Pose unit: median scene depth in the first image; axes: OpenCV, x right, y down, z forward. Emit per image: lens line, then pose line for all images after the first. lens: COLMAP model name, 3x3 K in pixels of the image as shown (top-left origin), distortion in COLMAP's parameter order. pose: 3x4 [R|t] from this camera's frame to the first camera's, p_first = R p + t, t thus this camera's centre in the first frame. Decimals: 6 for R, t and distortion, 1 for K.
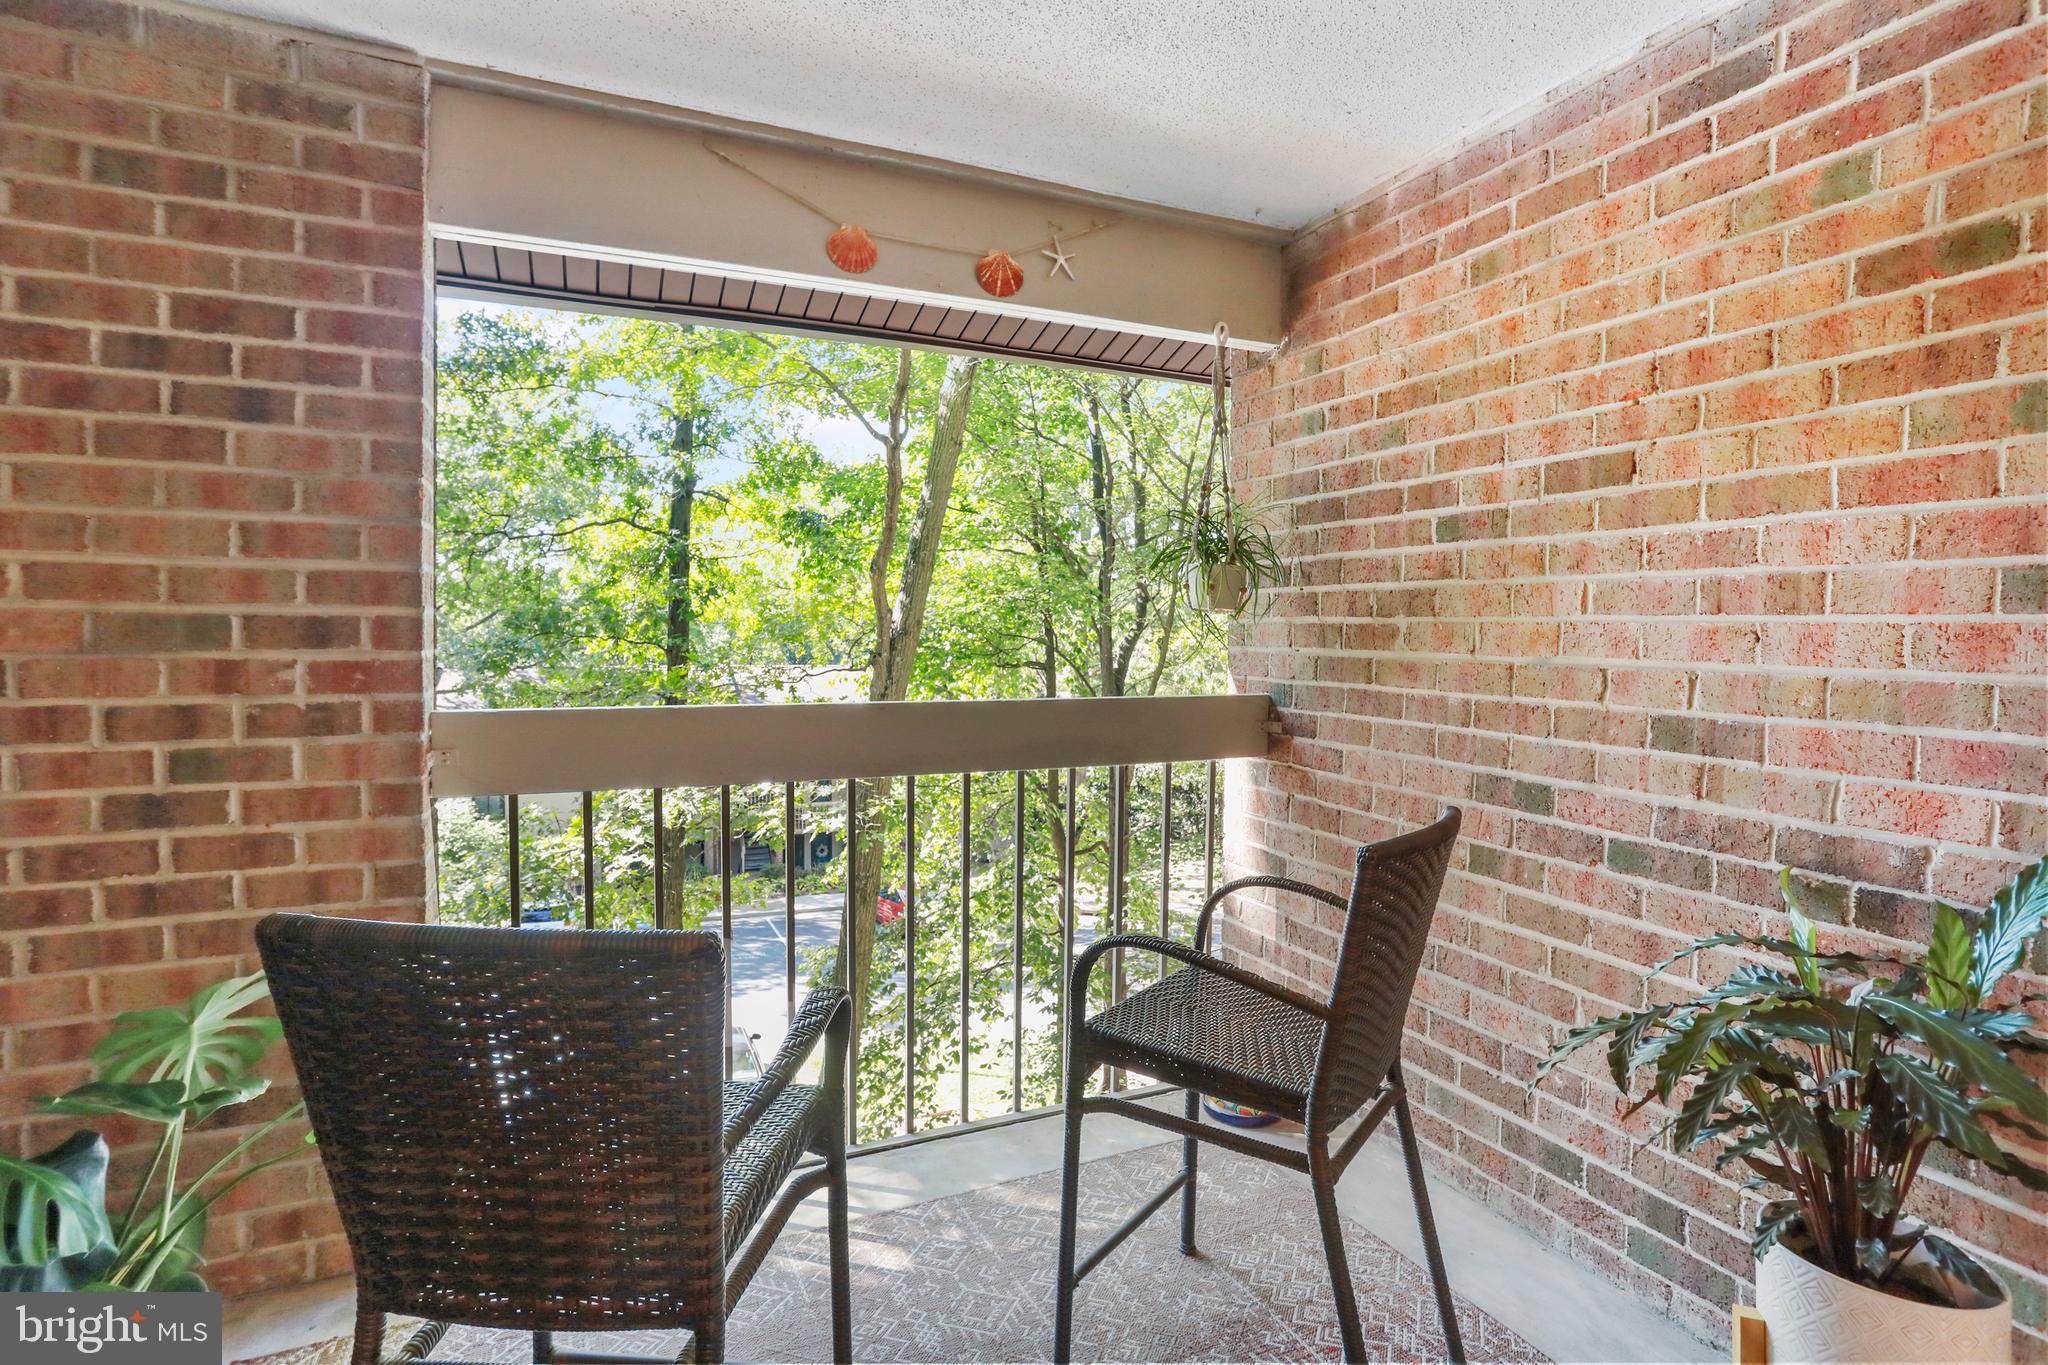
lens RADIAL K [[1006.0, 0, 1012.8], [0, 1006.0, 658.3], [0, 0, 1]] dist [-0.057784, 0.026829]
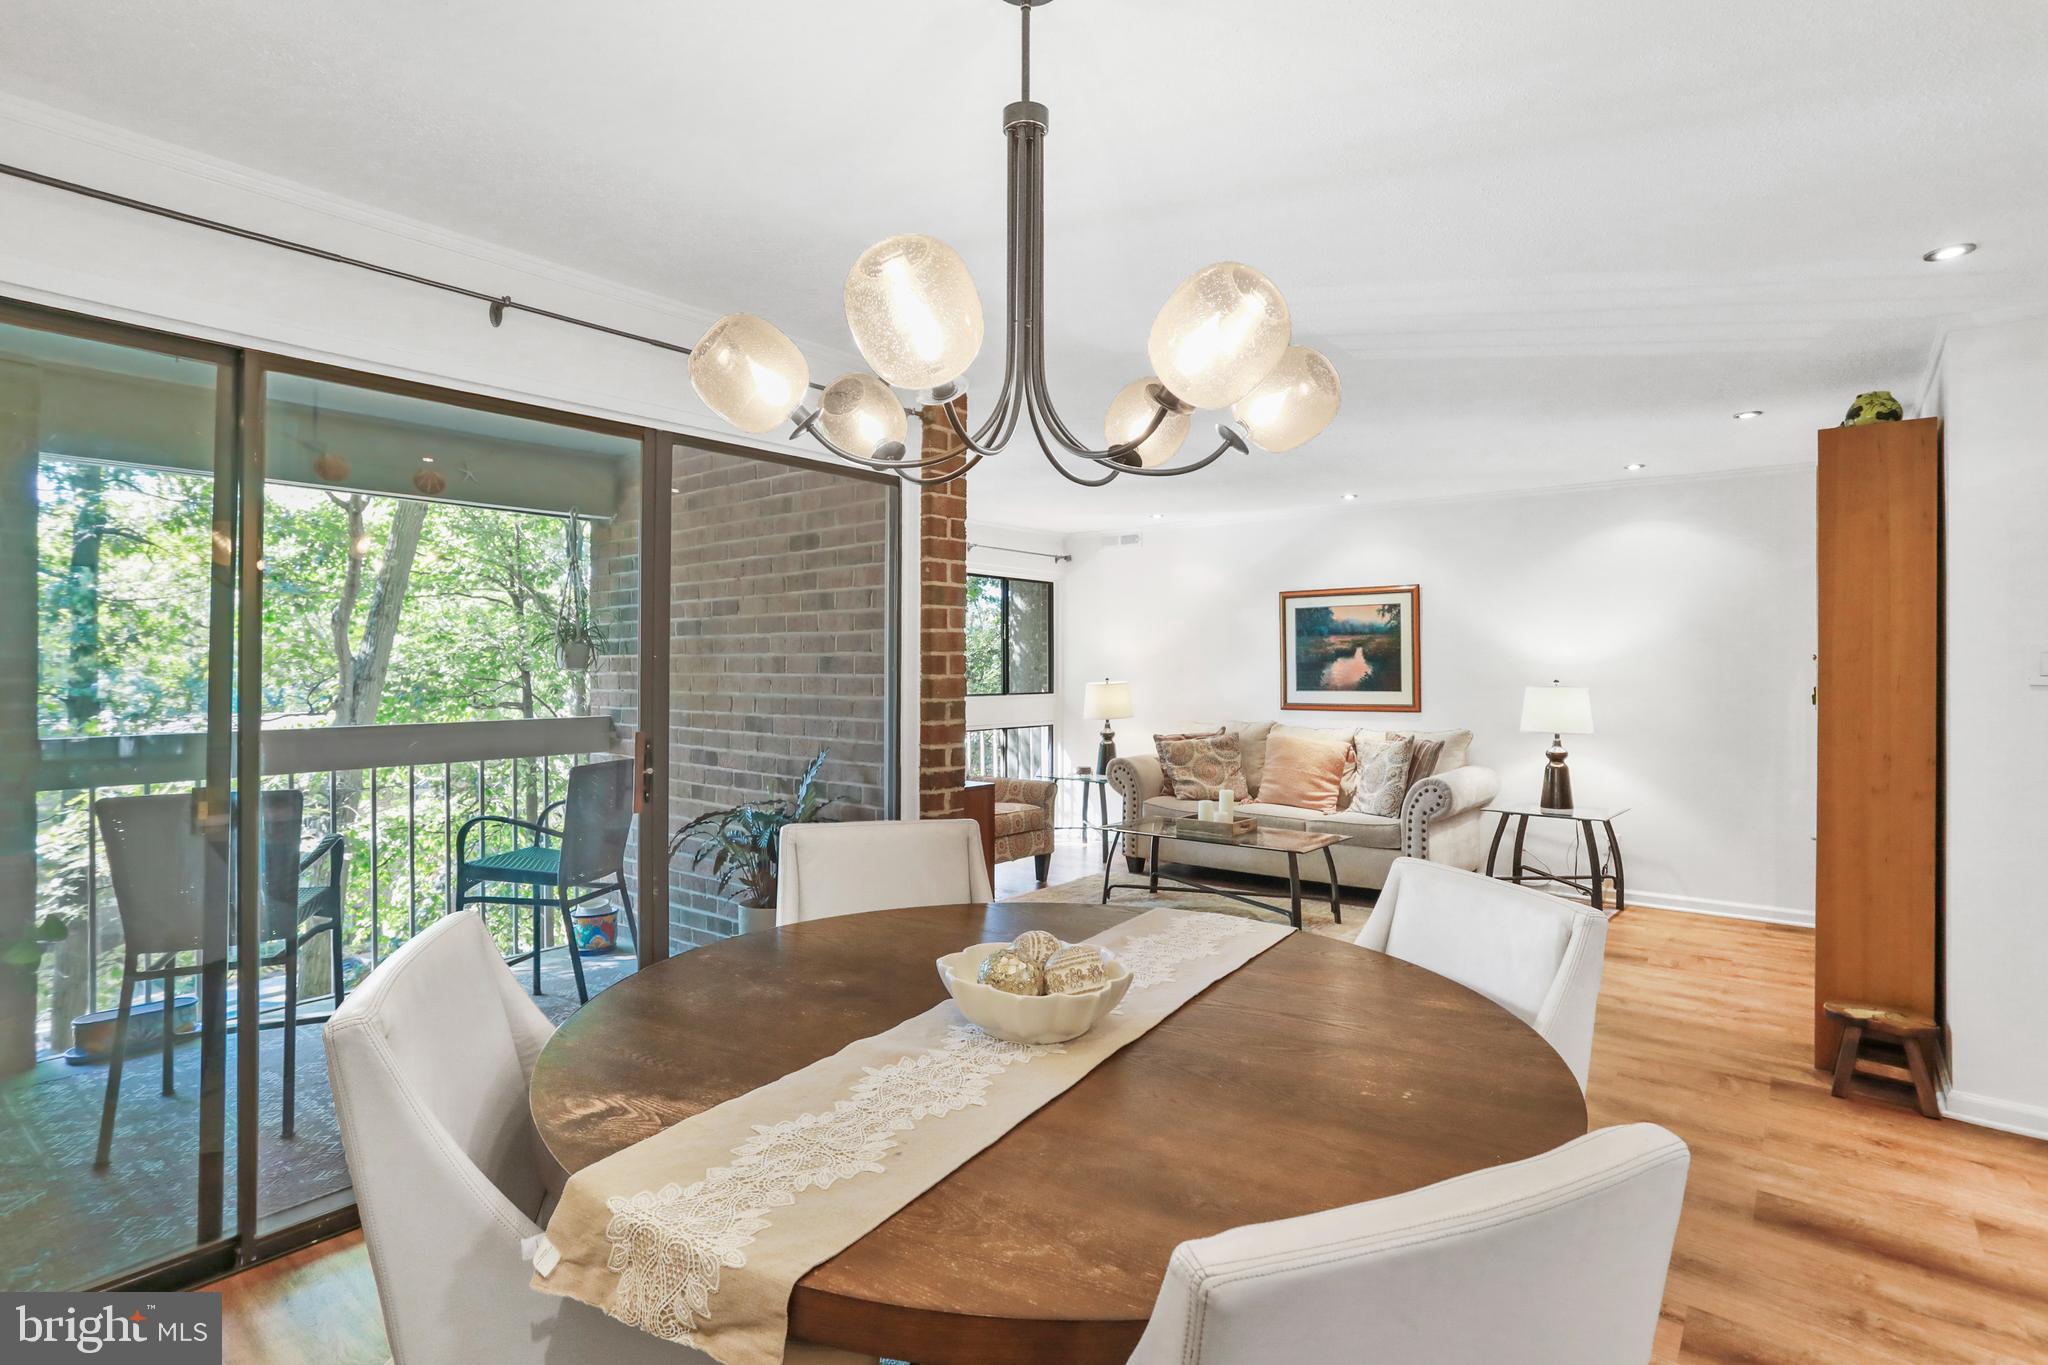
lens RADIAL K [[1006.0, 0, 1012.8], [0, 1006.0, 658.3], [0, 0, 1]] dist [-0.057784, 0.026829]
pose [[0.890743, -0.011454, 0.454364, 0.096234], [0.027138, 0.999239, -0.028012, 0.003480], [-0.453697, 0.037282, 0.890376, -0.901116]]
